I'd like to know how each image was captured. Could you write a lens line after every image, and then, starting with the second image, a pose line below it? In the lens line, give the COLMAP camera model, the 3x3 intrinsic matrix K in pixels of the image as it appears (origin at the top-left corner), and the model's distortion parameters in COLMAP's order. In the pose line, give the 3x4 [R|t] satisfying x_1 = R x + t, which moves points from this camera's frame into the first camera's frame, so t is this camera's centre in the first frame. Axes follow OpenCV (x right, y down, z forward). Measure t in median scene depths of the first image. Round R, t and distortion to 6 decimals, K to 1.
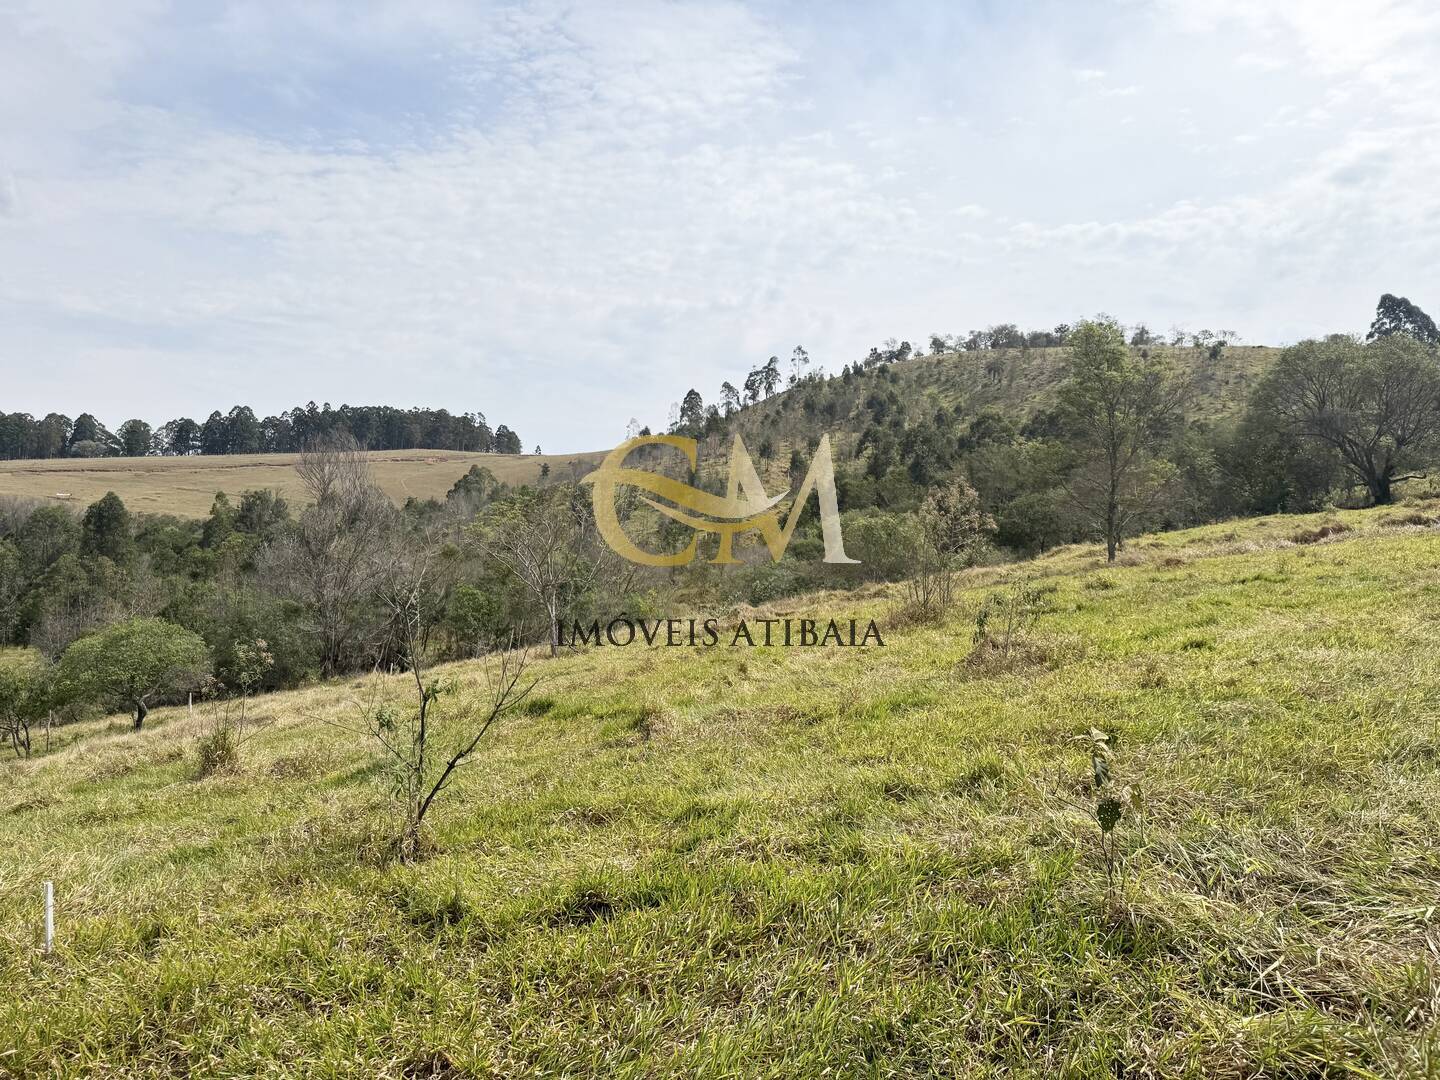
lens RADIAL K [[990.4, 0, 722.7], [0, 990.4, 533.7], [0, 0, 1]] dist [0.130263, -0.210993]
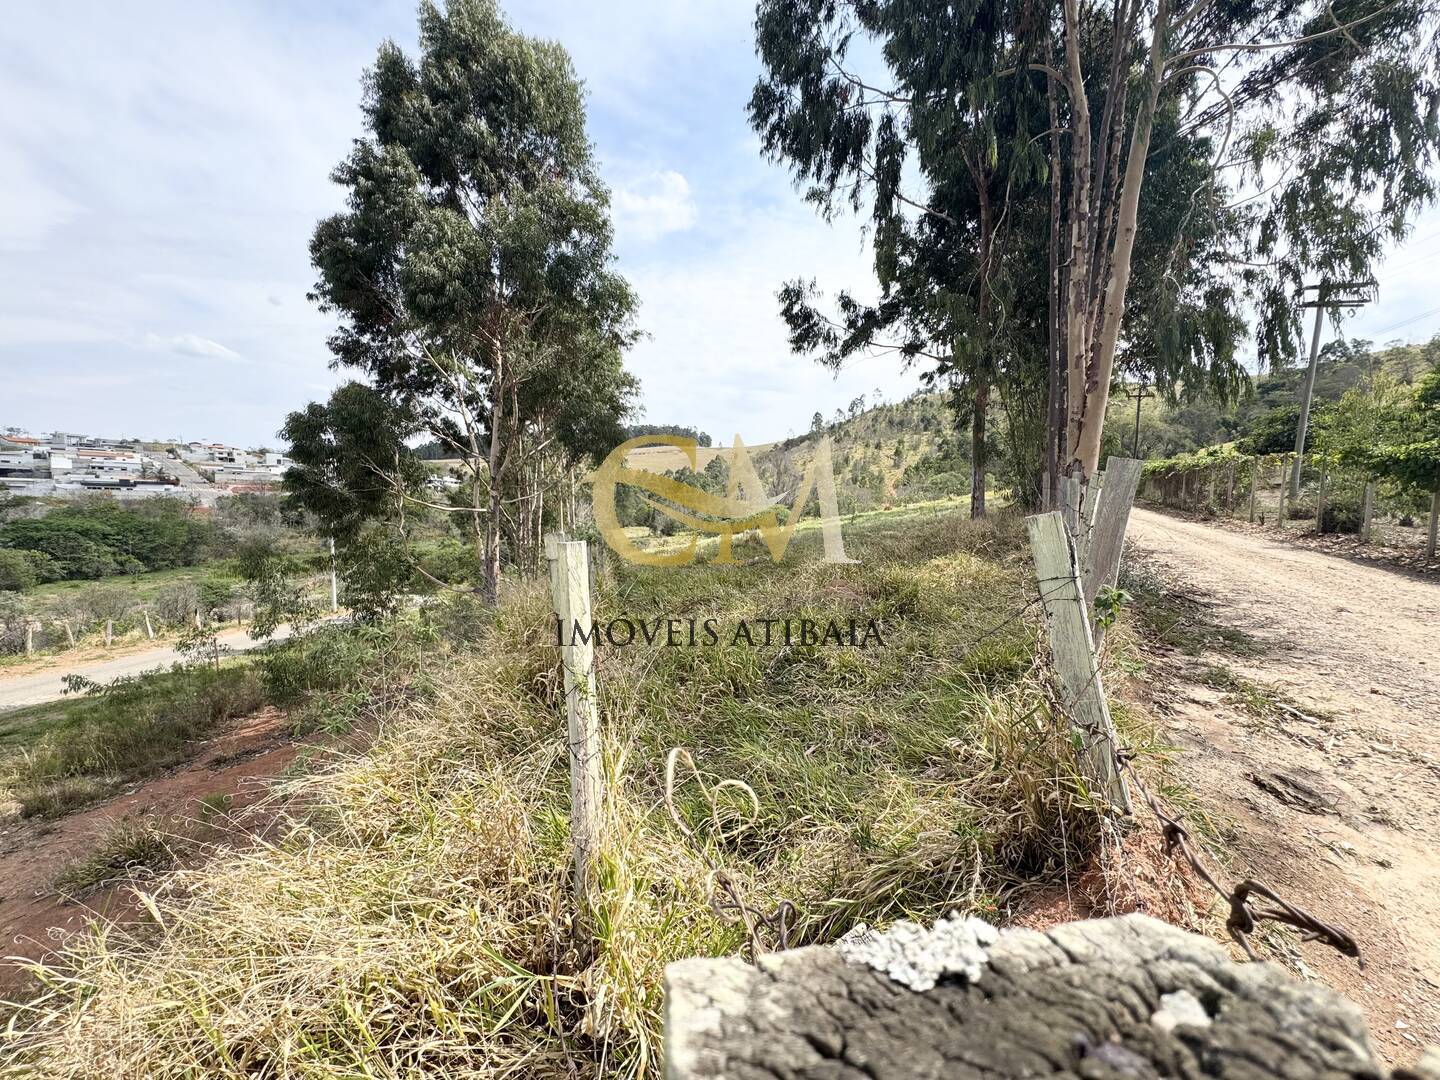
lens RADIAL K [[571.4, 0, 716.8], [0, 571.4, 543.1], [0, 0, 1]] dist [-0.000819, -0.000033]
pose [[0.988579, 0.001450, -0.150699, -0.061600], [0.012504, 0.995717, 0.091605, 0.003839], [0.150186, -0.092443, 0.984326, -0.152473]]
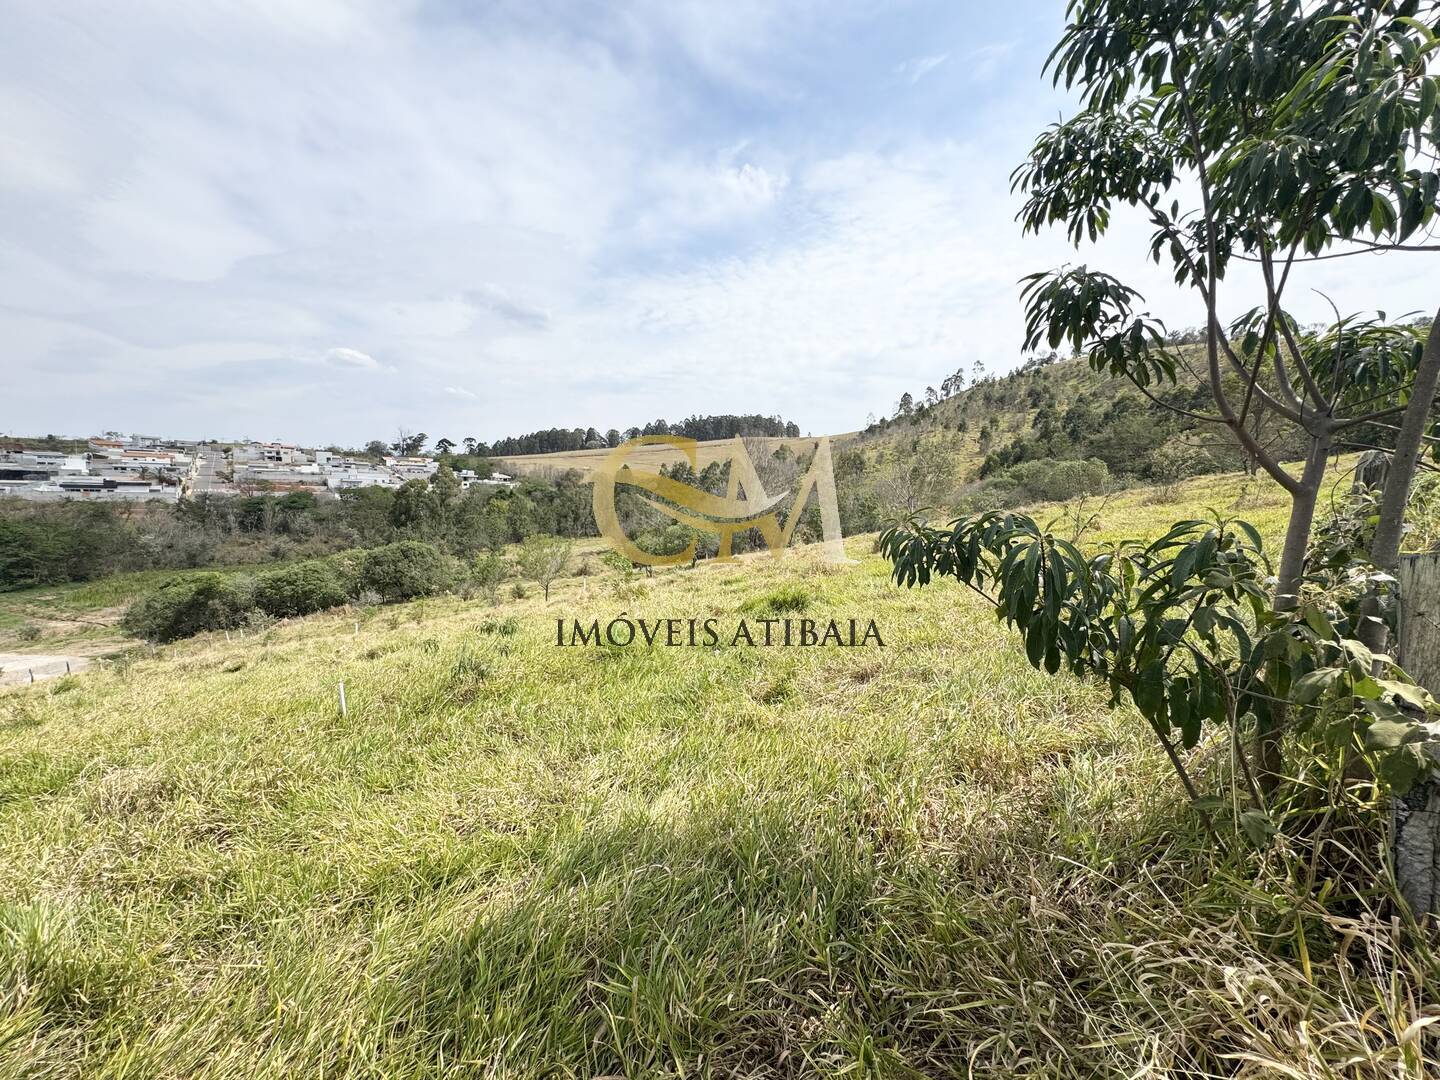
lens RADIAL K [[568.5, 0, 720.0], [0, 568.5, 540.0], [0, 0, 1]] dist [-0.000808, -0.000043]
pose [[0.945624, 0.012014, -0.325040, -0.014699], [0.020539, 0.995118, 0.096535, 0.001685], [0.324613, -0.097962, 0.940760, -0.020484]]
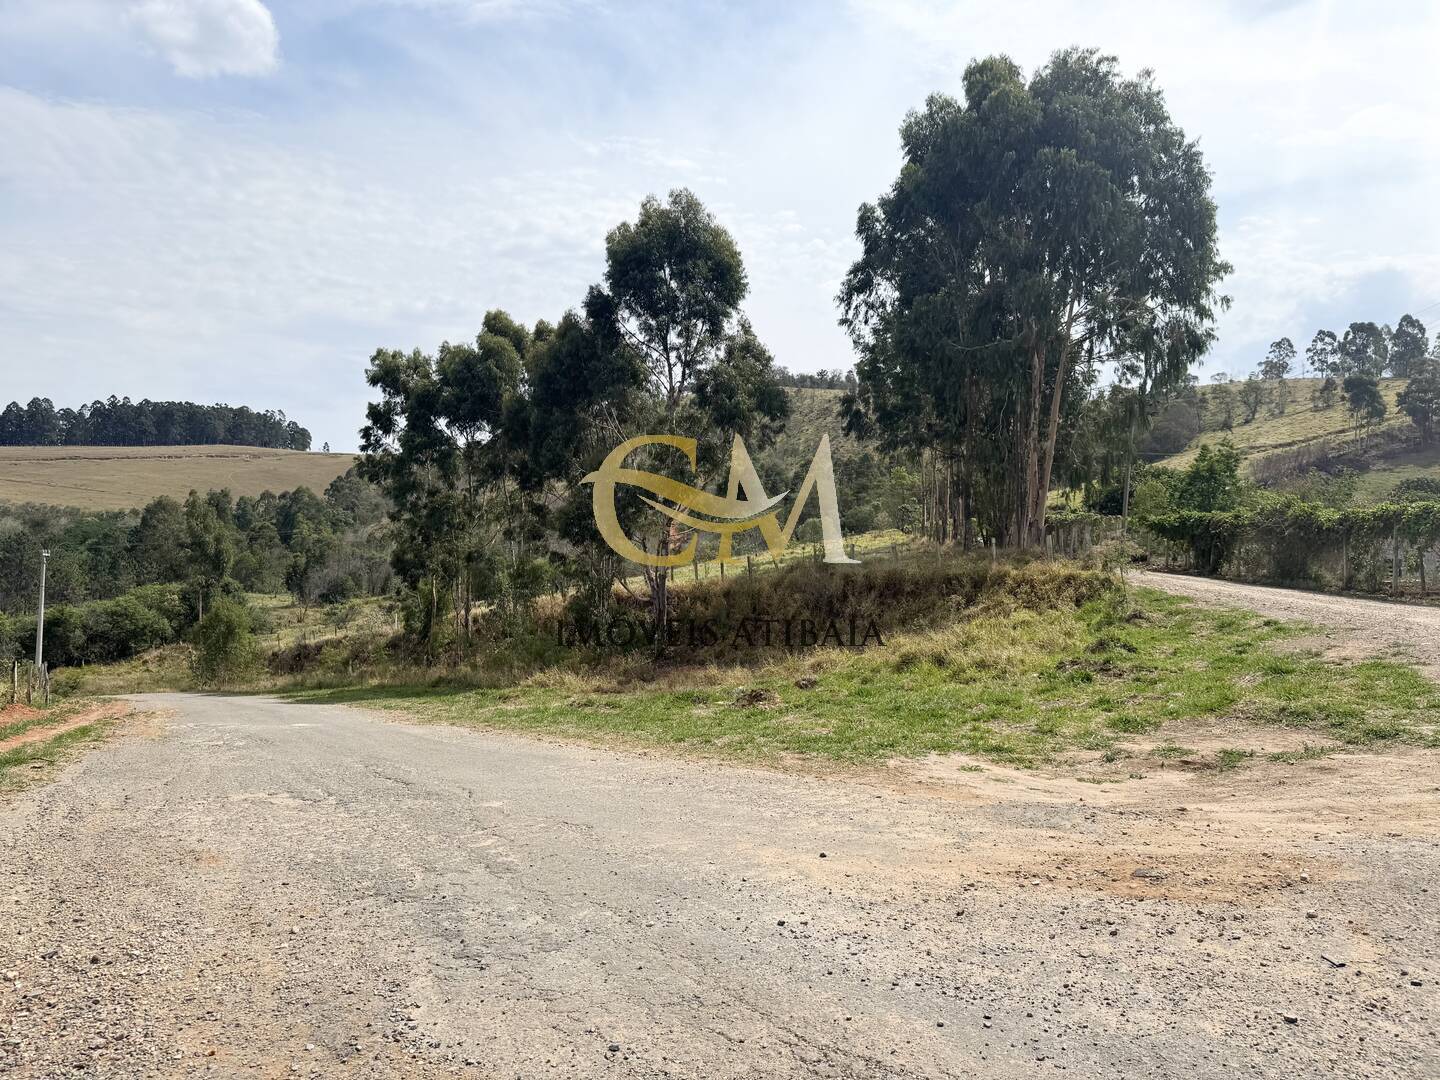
lens RADIAL K [[990.4, 0, 722.7], [0, 990.4, 533.7], [0, 0, 1]] dist [0.130263, -0.210993]
pose [[0.968379, 0.009633, 0.249297, -0.100834], [-0.009762, 0.999952, -0.000720, 0.004055], [-0.249292, -0.001737, 0.968427, -0.208429]]
